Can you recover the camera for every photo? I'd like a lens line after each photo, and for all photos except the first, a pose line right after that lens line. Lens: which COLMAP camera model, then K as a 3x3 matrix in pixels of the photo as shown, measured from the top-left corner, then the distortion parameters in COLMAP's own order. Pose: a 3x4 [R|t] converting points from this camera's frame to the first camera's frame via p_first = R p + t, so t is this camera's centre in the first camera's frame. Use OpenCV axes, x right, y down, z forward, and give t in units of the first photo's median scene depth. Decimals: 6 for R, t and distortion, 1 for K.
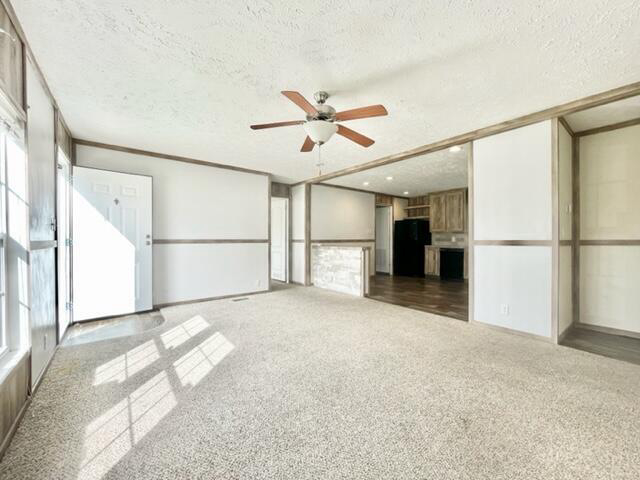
lens RADIAL K [[259.2, 0, 320.0], [0, 259.2, 240.0], [0, 0, 1]] dist [-0.002671, -0.000291]
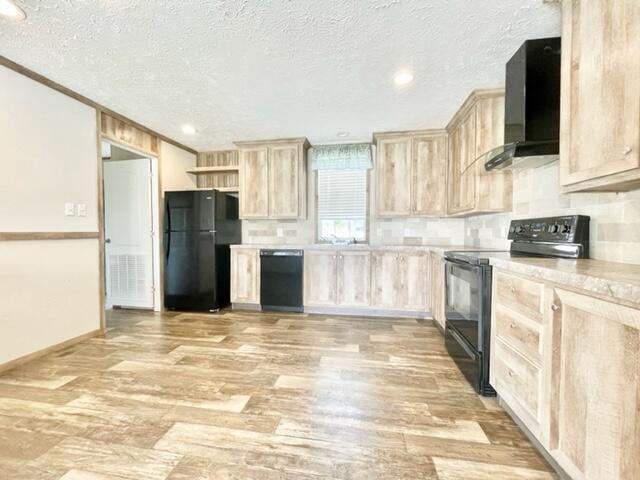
lens RADIAL K [[259.2, 0, 320.0], [0, 259.2, 240.0], [0, 0, 1]] dist [-0.002671, -0.000291]
pose [[0.740253, -0.015727, 0.672145, 0.220297], [0.001954, 0.999772, 0.021240, 0.002203], [-0.672326, -0.014410, 0.740115, 0.574306]]
